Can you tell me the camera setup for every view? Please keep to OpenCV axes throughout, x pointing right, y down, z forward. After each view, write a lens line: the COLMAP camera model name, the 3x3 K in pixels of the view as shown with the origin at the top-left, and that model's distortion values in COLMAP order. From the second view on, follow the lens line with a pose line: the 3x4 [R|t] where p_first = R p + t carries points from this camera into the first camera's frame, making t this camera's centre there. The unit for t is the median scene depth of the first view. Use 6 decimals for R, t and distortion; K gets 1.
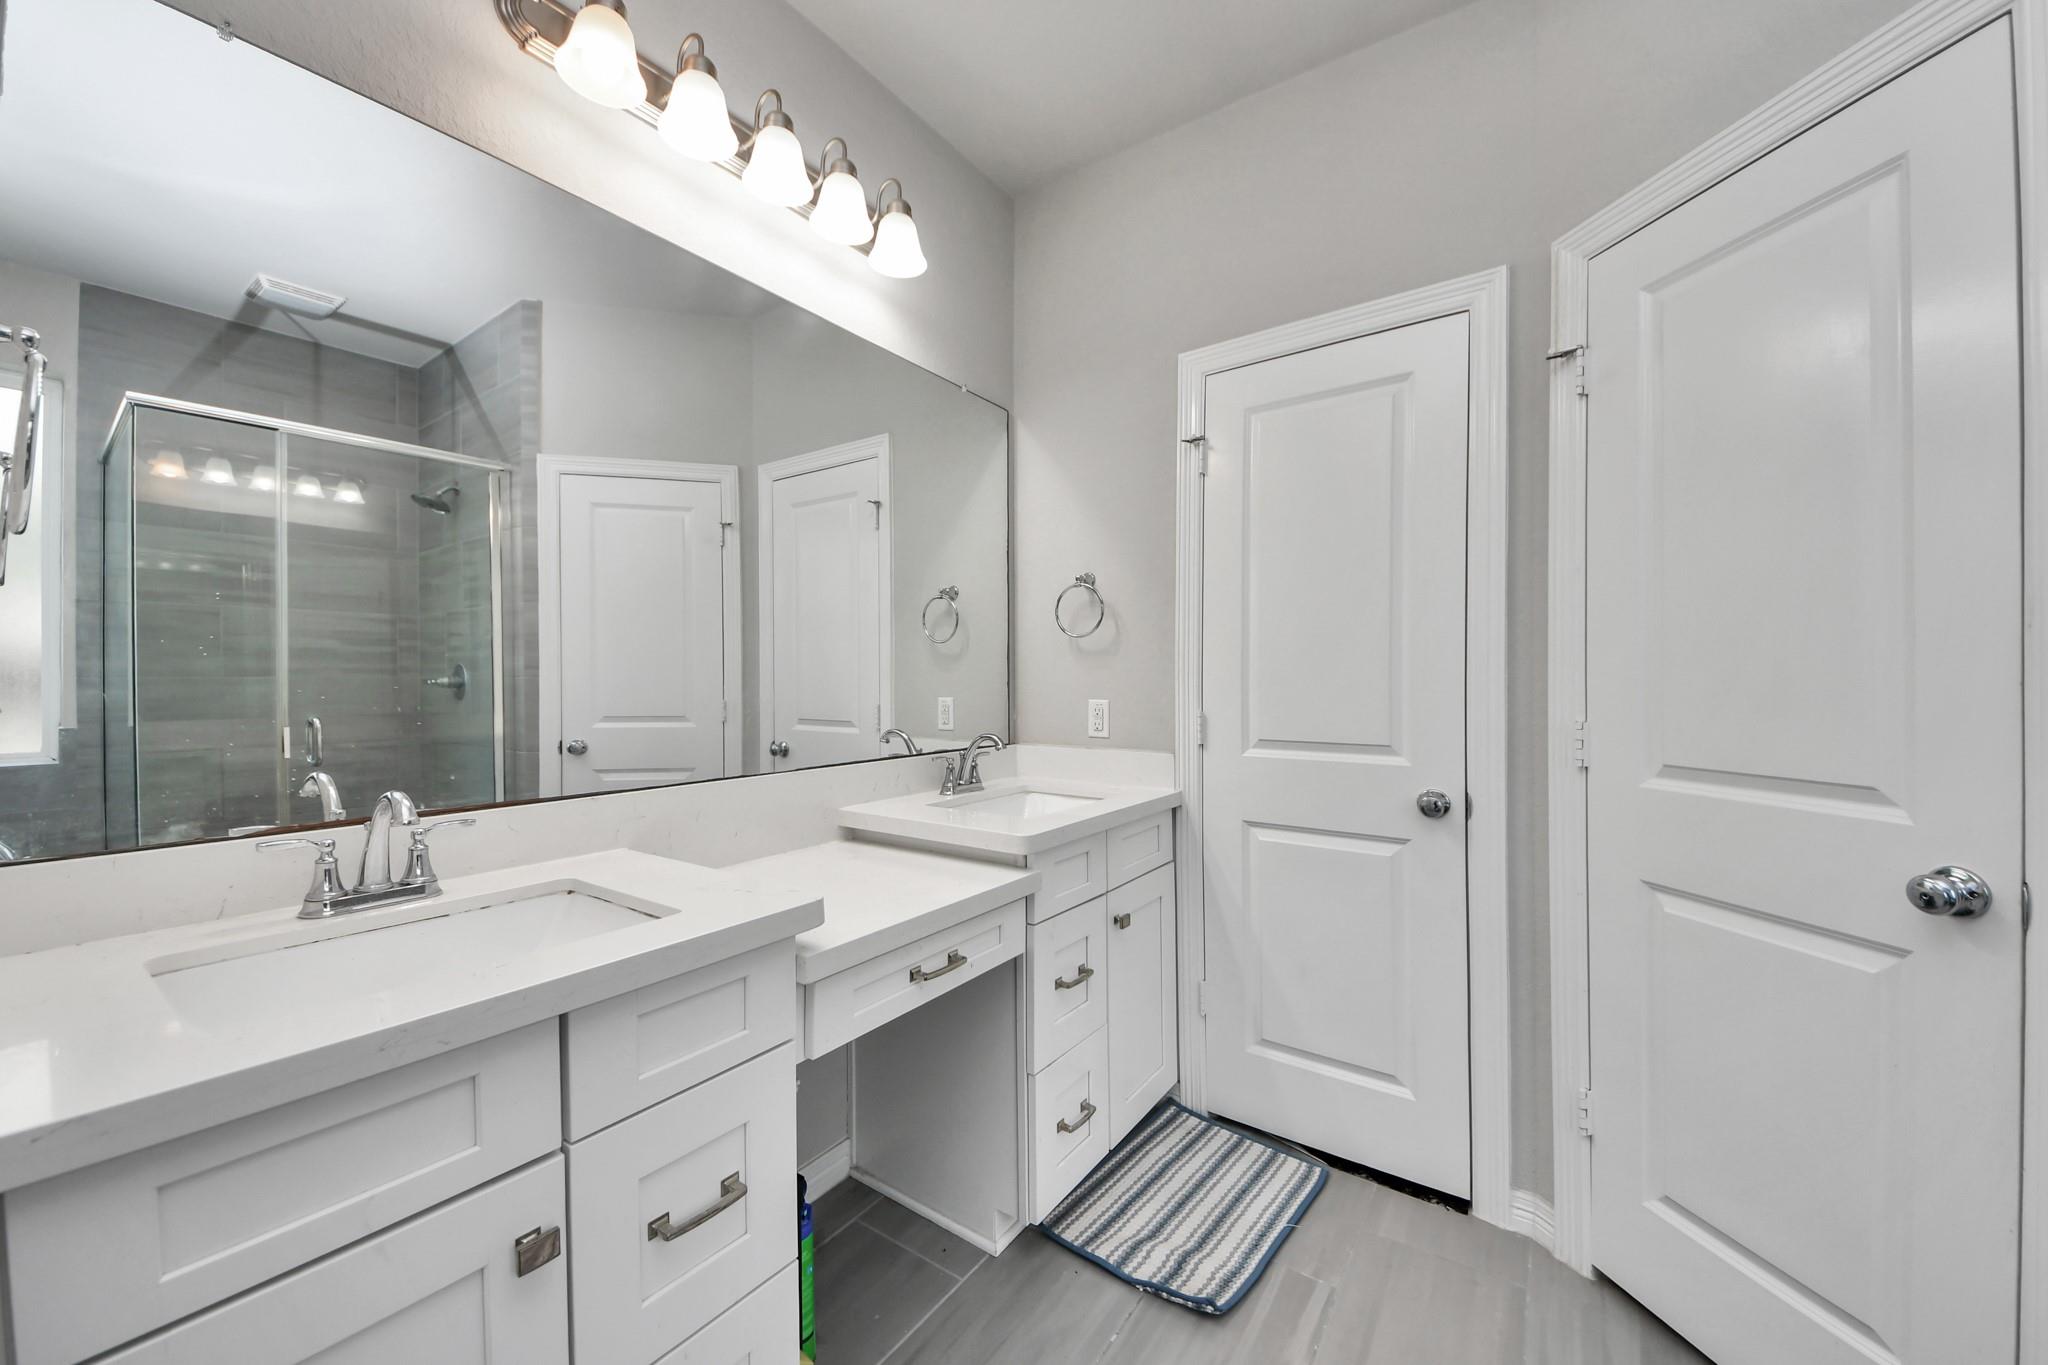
lens RADIAL K [[741.0, 0, 1039.1], [0, 741.0, 688.0], [0, 0, 1]] dist [-0.004659, -0.005289]
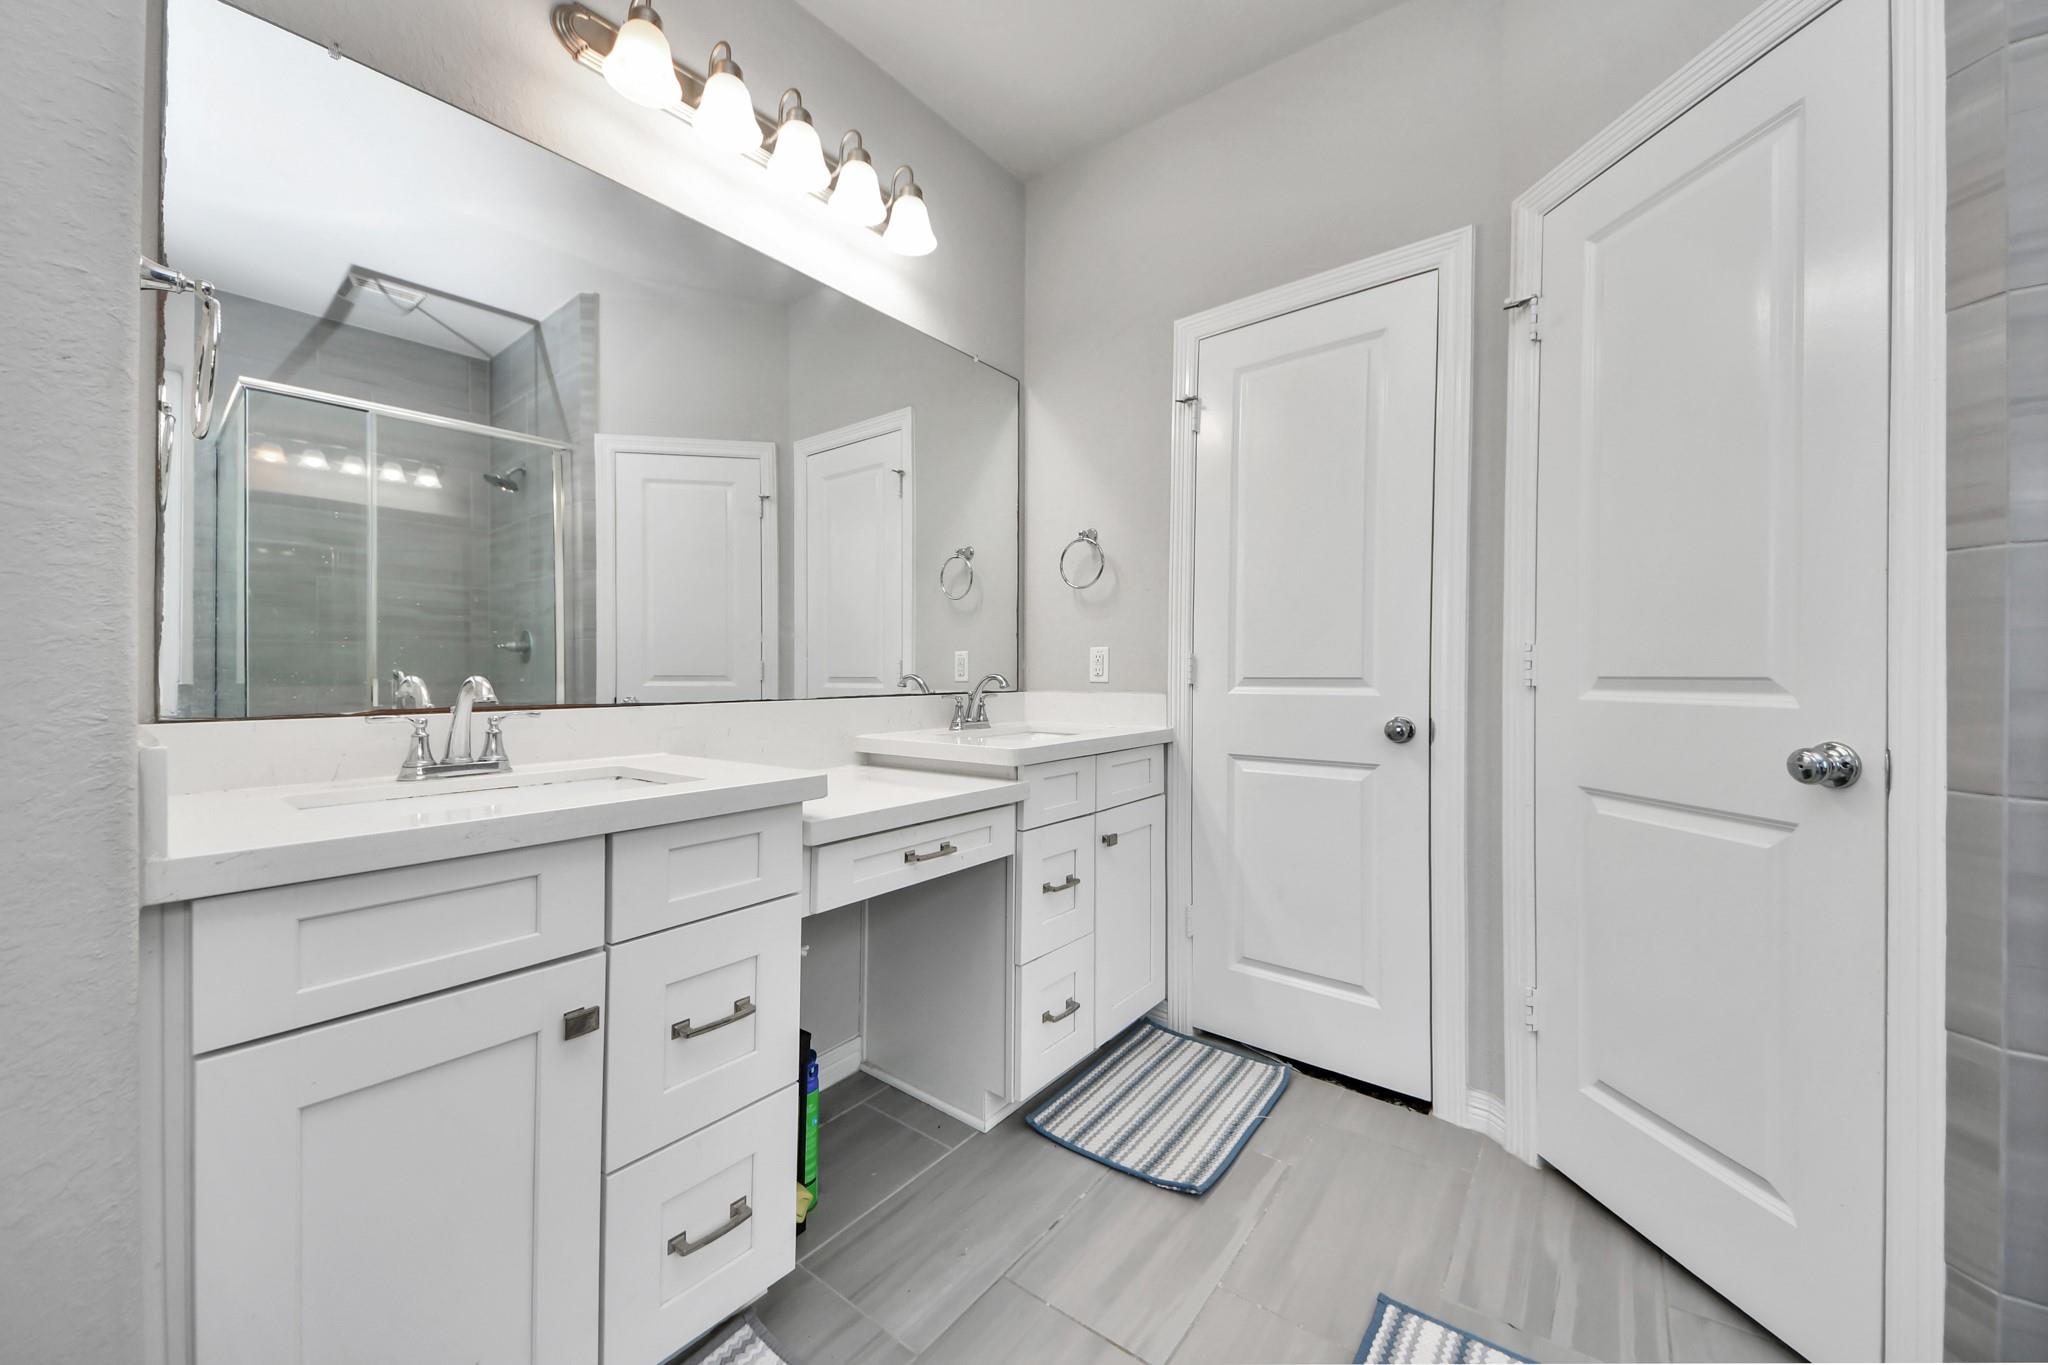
lens RADIAL K [[741.0, 0, 1032.7], [0, 741.0, 674.4], [0, 0, 1]] dist [-0.004659, -0.005289]
pose [[0.998089, 0.006710, -0.061421, 0.073725], [-0.007150, 0.999950, -0.006941, 0.092487], [0.061372, 0.007367, 0.998088, -0.101935]]
